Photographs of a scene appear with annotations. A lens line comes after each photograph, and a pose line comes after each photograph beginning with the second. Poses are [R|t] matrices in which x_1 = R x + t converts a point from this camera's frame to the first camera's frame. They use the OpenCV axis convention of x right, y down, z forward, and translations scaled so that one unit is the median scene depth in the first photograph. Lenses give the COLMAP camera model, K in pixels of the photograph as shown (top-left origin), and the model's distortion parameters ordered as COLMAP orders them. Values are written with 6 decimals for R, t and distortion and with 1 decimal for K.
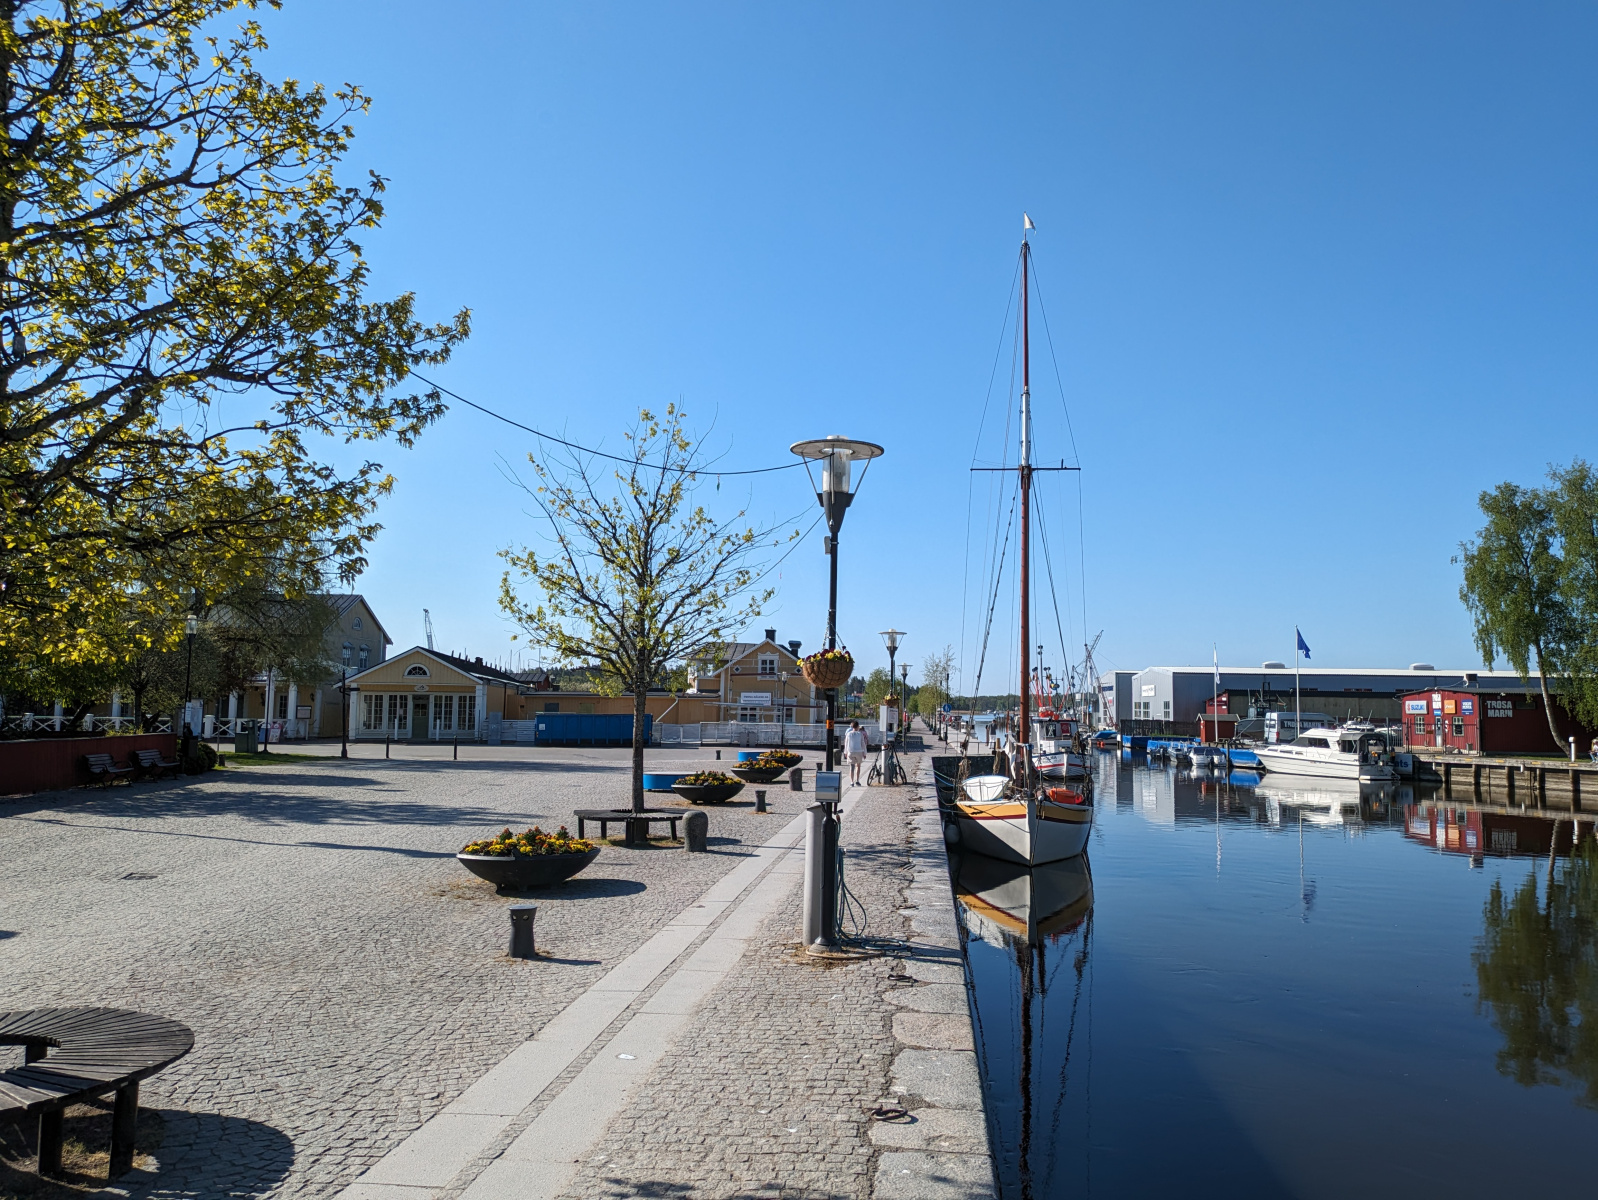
lens RADIAL K [[1259.7, 0, 799.0], [0, 1259.7, 600.0], [0, 0, 1]] dist [0.085977, -0.102686]
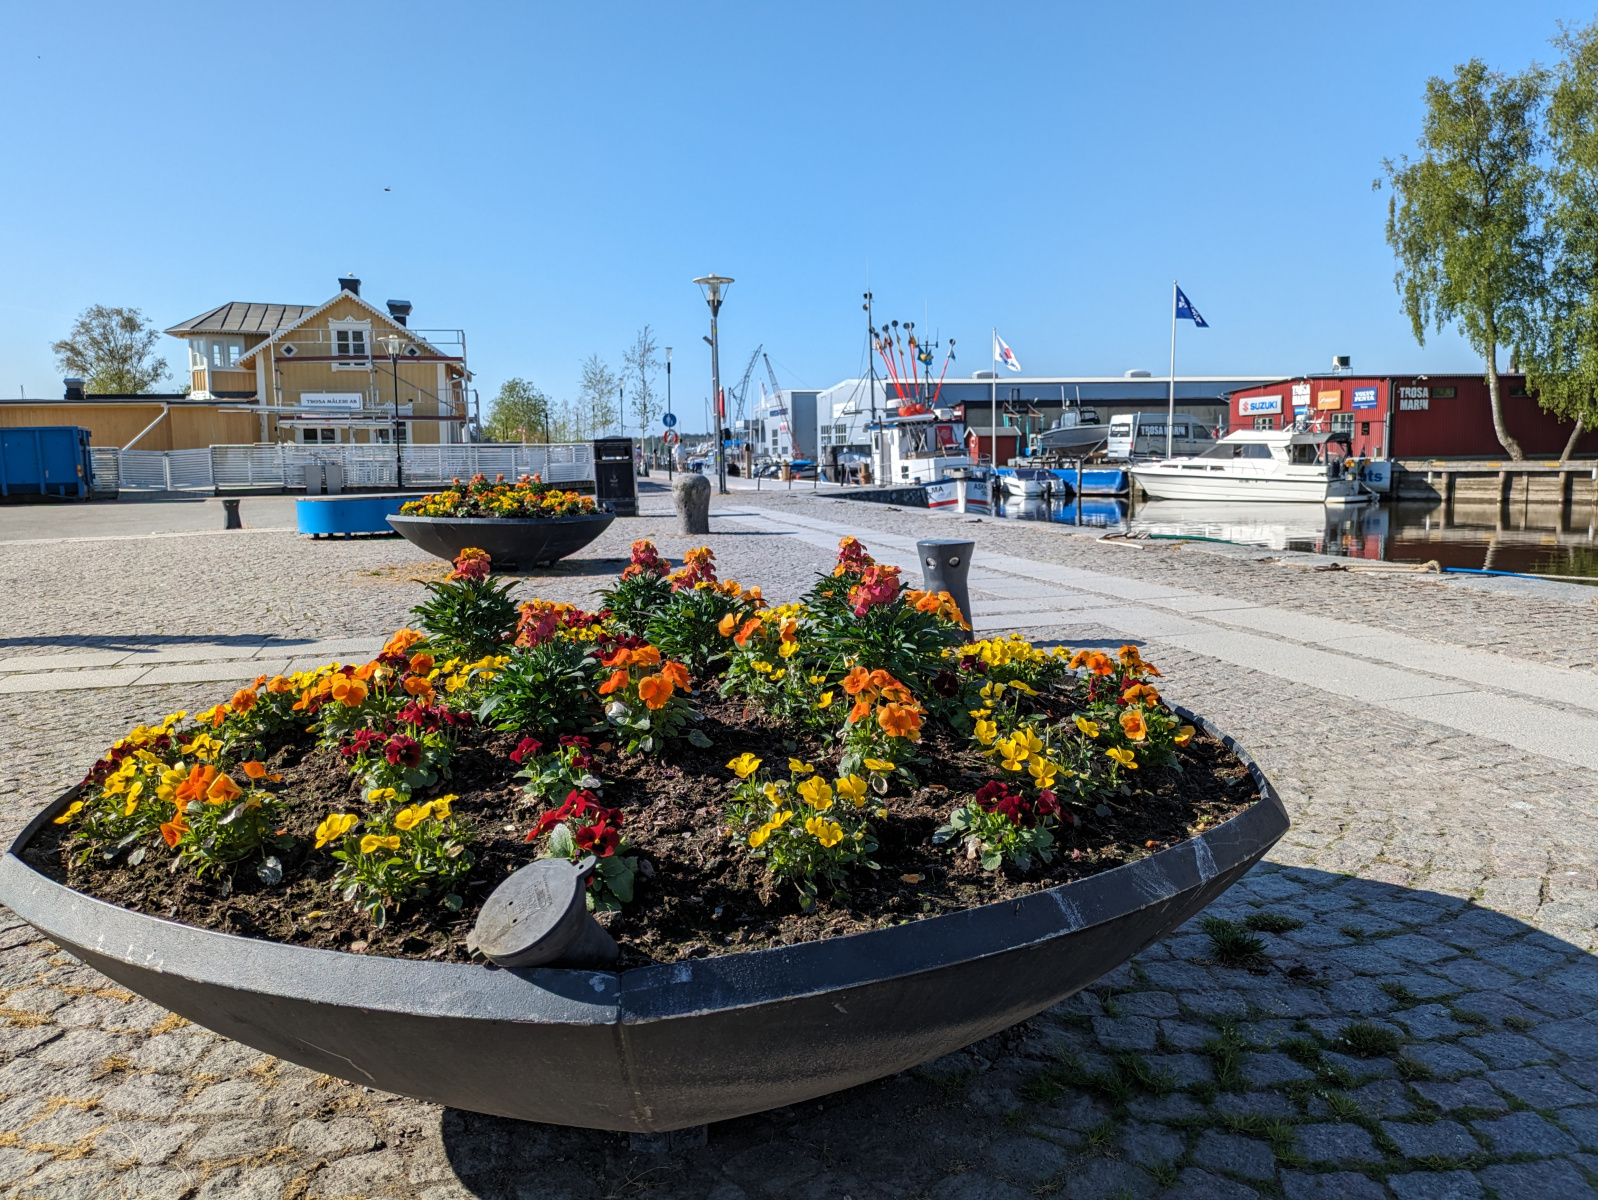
lens RADIAL K [[1259.7, 0, 799.0], [0, 1259.7, 600.0], [0, 0, 1]] dist [0.085977, -0.102686]
pose [[0.948194, -0.066058, 0.310747, -0.021496], [0.002734, 0.979804, 0.199941, 0.056927], [-0.317679, -0.188733, 0.929225, 0.461476]]
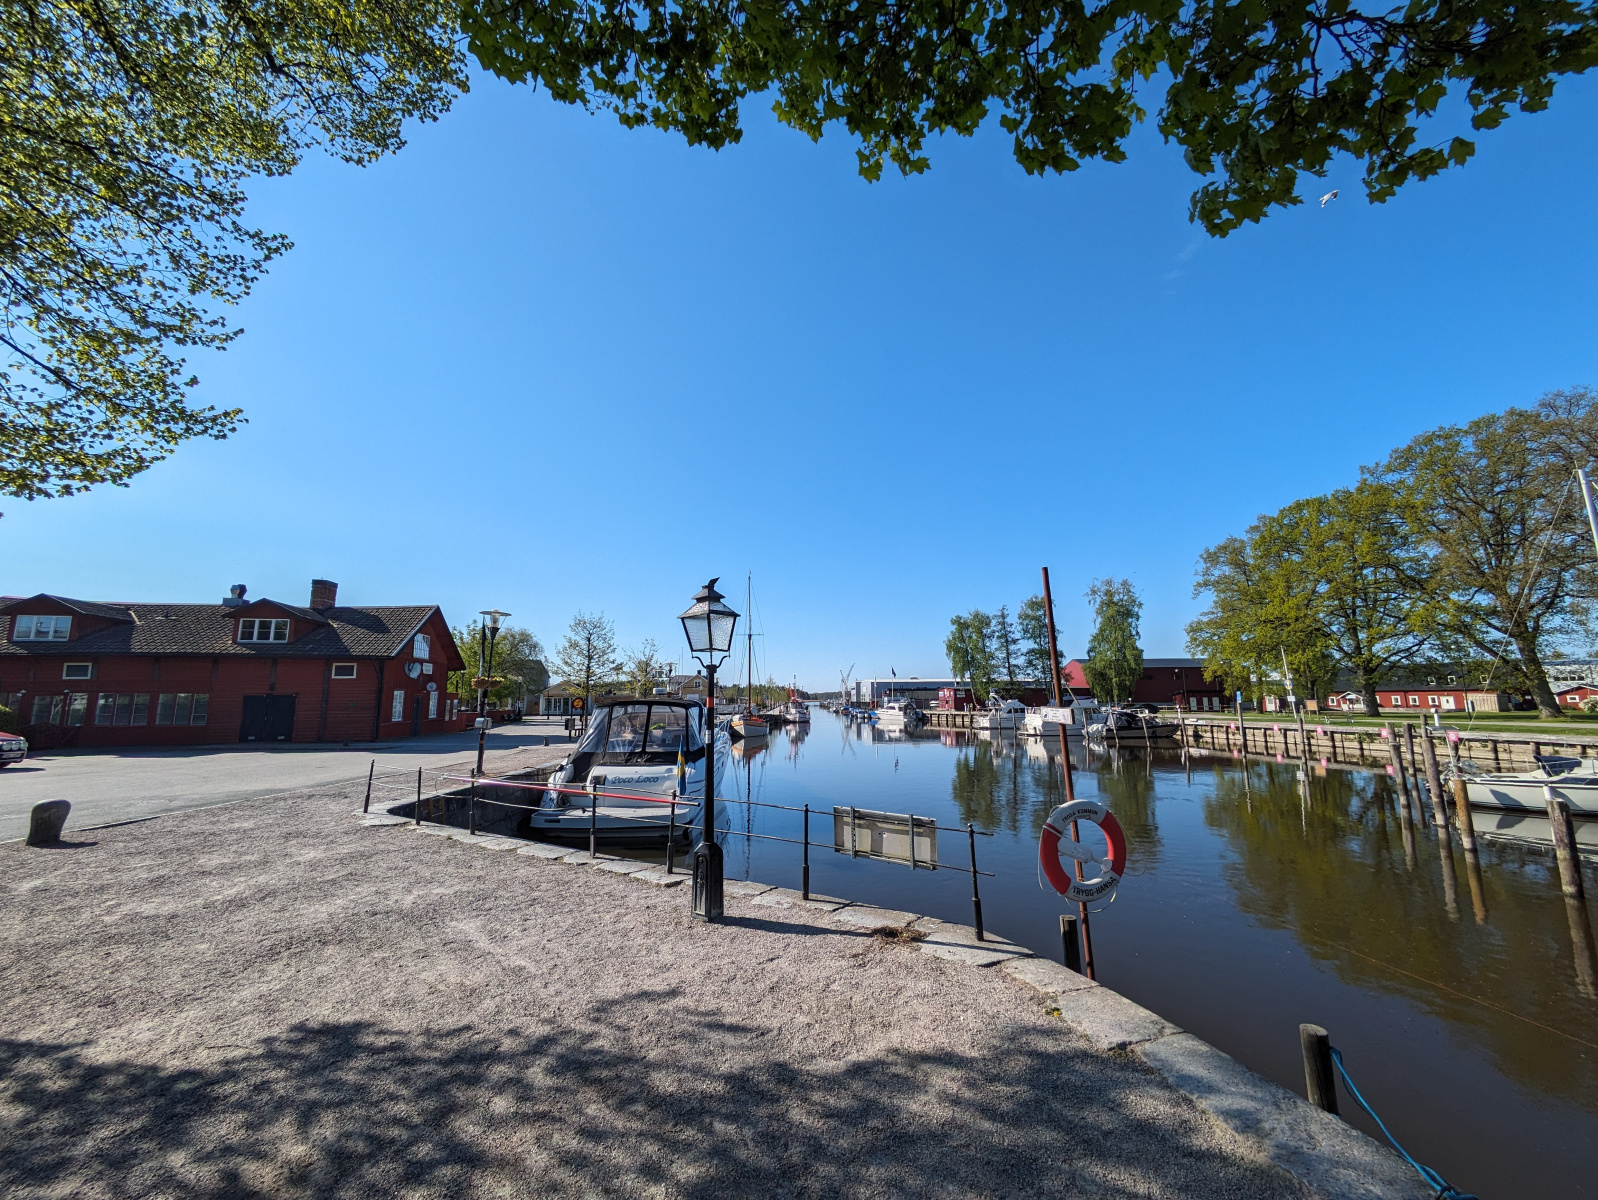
lens RADIAL K [[645.5, 0, 799.0], [0, 645.5, 600.0], [0, 0, 1]] dist [-0.007733, -0.000045]
pose [[0.995040, -0.004352, 0.099384, 0.060261], [0.011013, 0.997721, -0.066573, -0.034510], [-0.098868, 0.067337, 0.992820, -0.428364]]
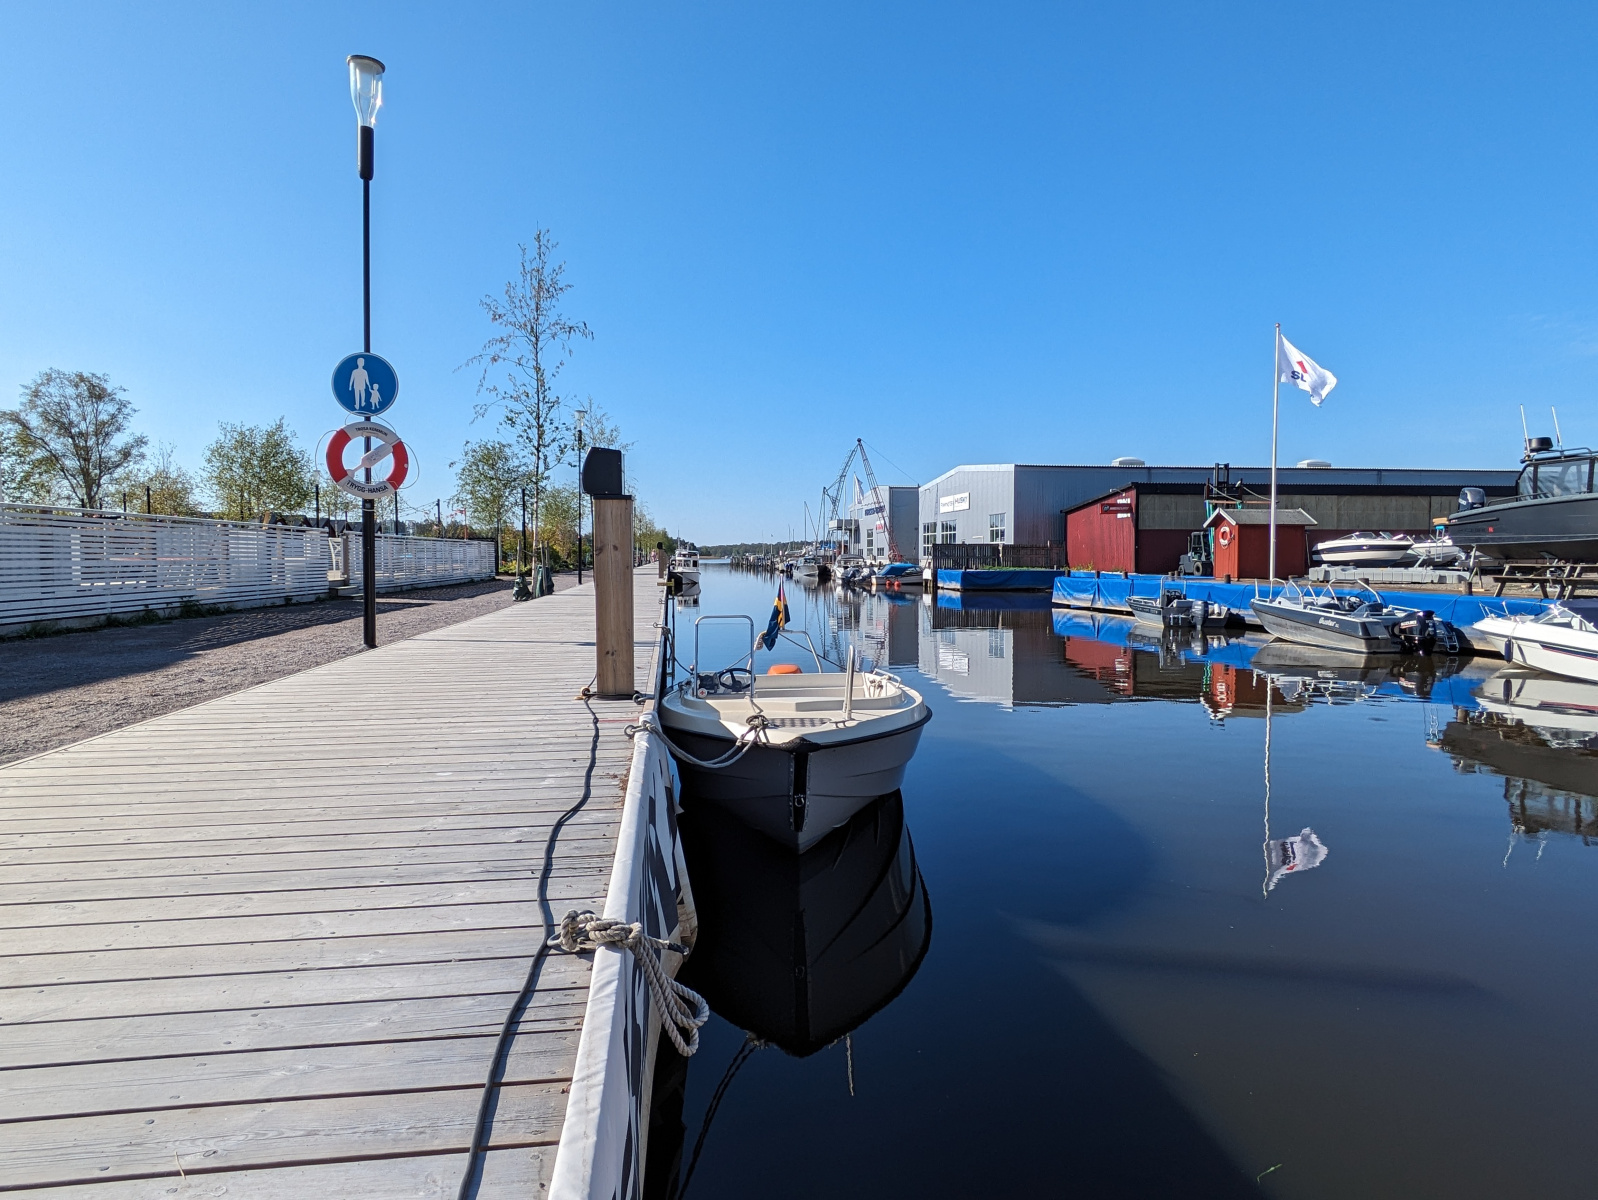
lens RADIAL K [[956.3, 0, 799.0], [0, 956.3, 600.0], [0, 0, 1]] dist [-0.009071, -0.000894]
pose [[0.974783, -0.027094, 0.221503, 0.164362], [-0.001989, 0.991508, 0.130033, 0.111416], [-0.223145, -0.127194, 0.966451, 1.032479]]
